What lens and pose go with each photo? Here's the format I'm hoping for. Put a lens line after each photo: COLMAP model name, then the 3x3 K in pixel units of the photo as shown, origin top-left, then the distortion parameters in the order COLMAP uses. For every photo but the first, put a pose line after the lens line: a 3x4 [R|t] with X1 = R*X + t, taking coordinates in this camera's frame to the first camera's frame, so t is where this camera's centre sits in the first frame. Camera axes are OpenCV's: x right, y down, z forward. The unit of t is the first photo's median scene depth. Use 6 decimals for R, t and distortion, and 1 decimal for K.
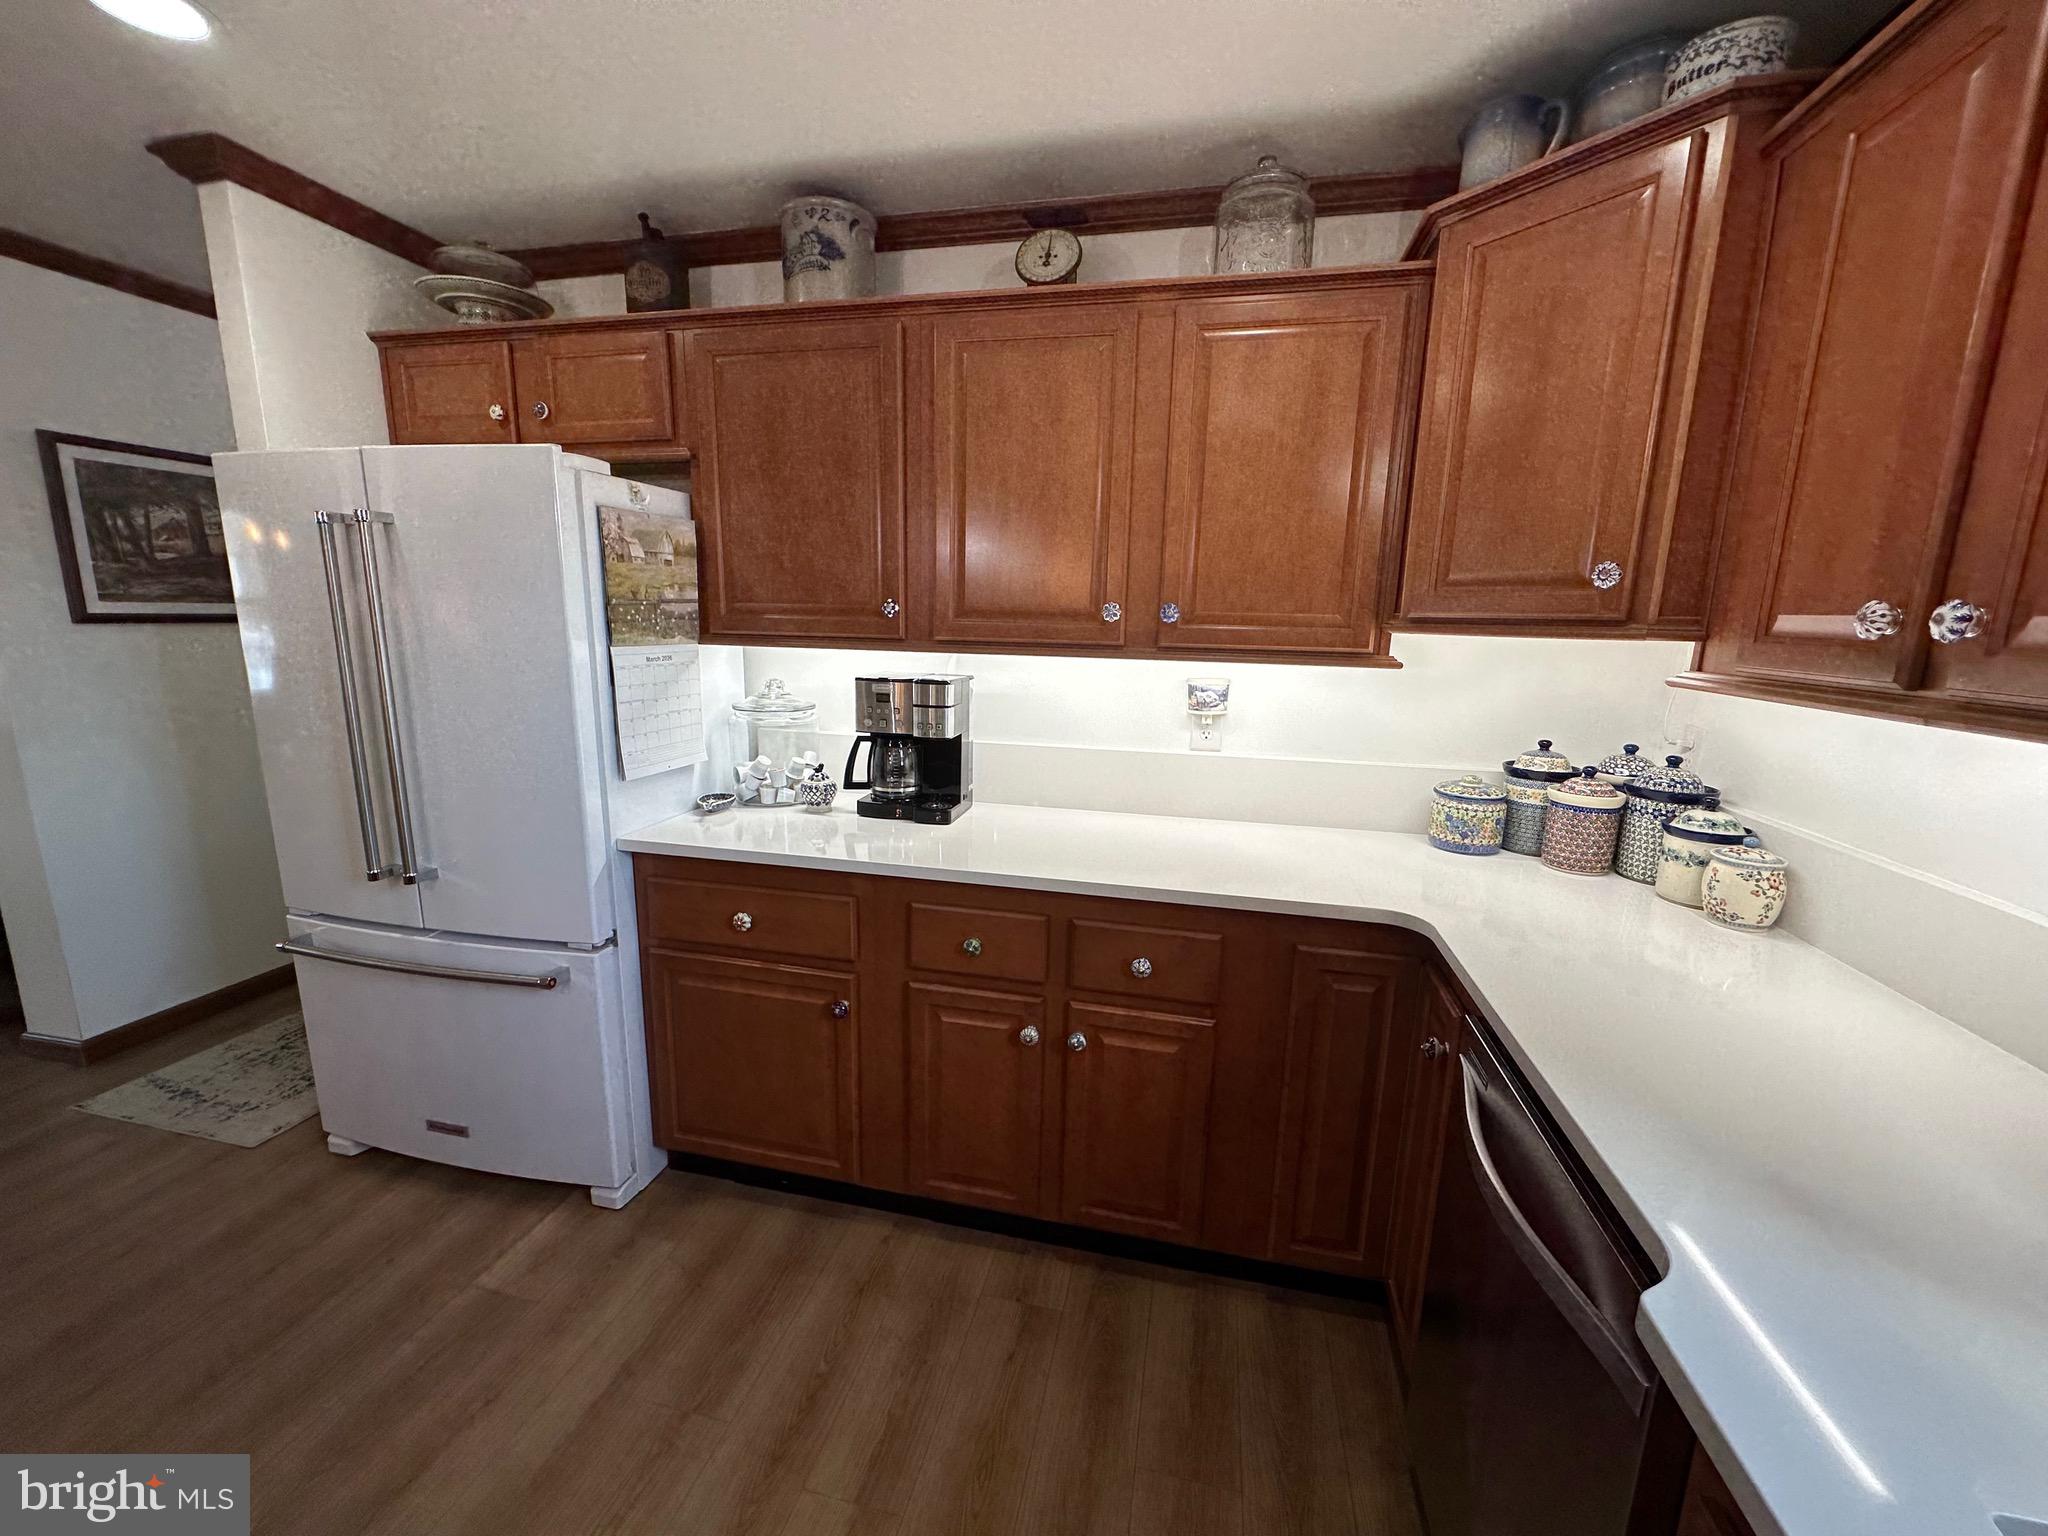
lens RADIAL K [[818.4, 0, 1023.8], [0, 818.4, 771.9], [0, 0, 1]] dist [-0.001917, 0.000336]
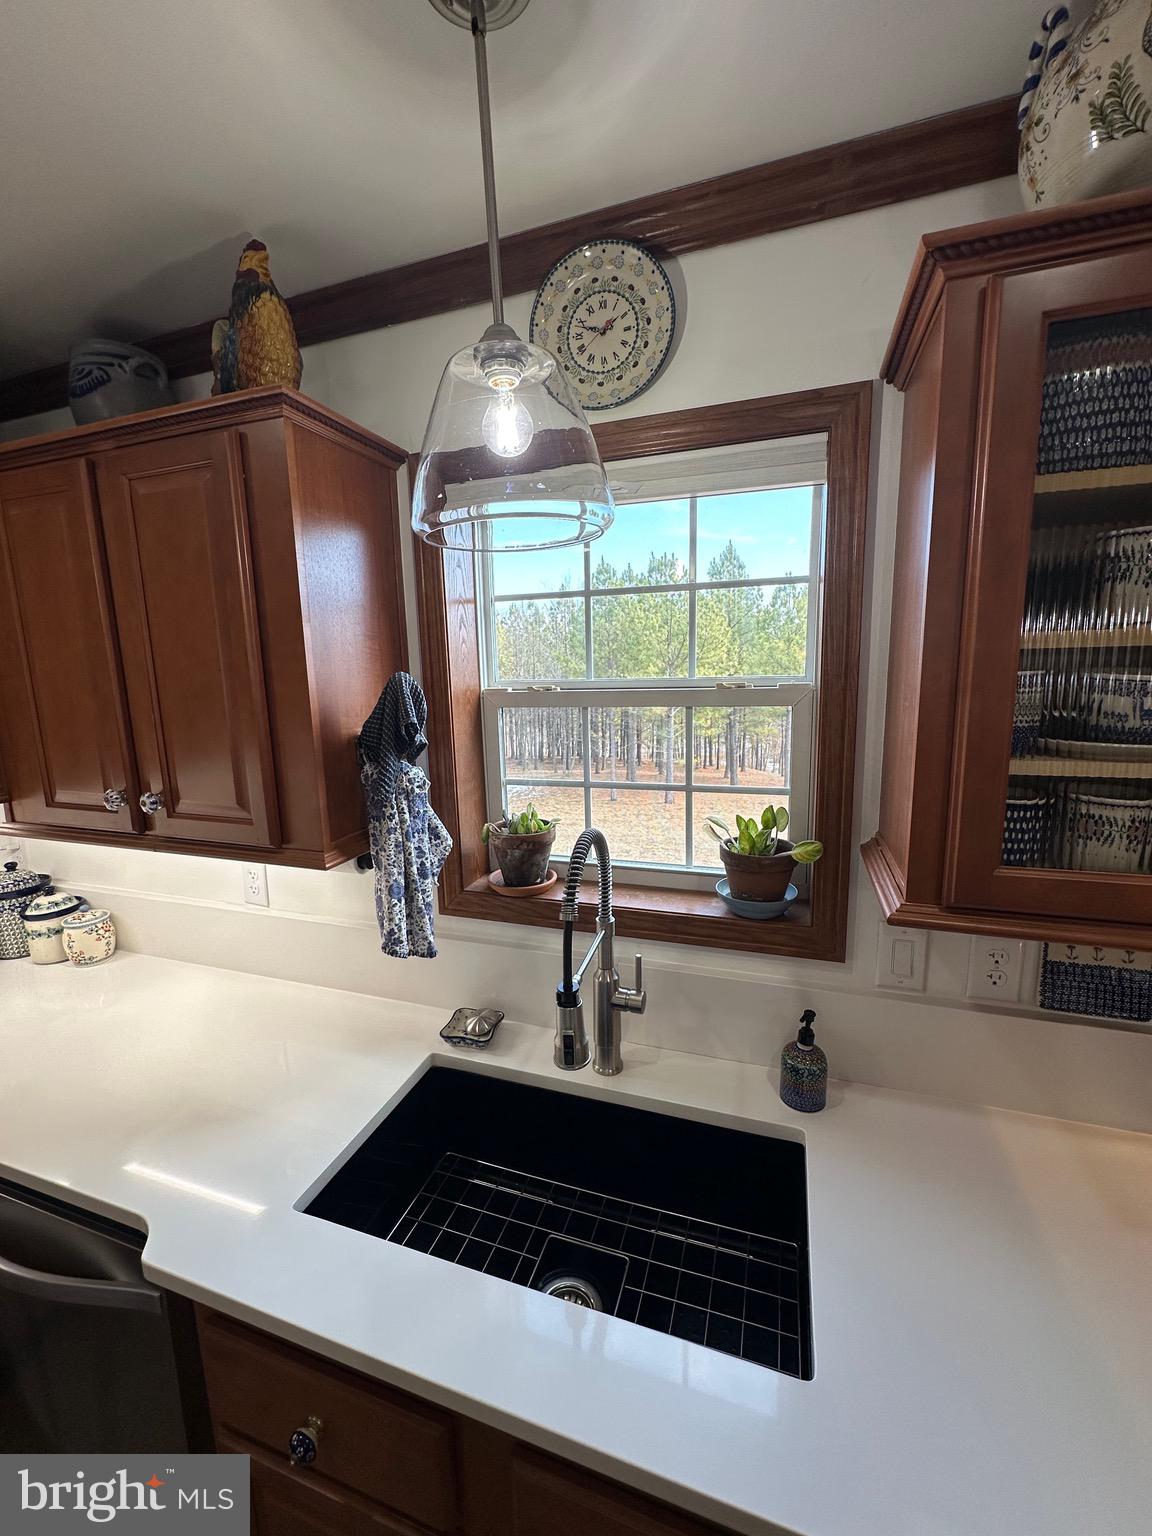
lens RADIAL K [[613.8, 0, 575.5], [0, 613.8, 770.4], [0, 0, 1]] dist [-0.001917, 0.000336]
pose [[0.106633, -0.189692, 0.976036, -0.084505], [0.212500, 0.963300, 0.164001, -0.148452], [-0.971325, 0.189920, 0.143029, -0.107636]]
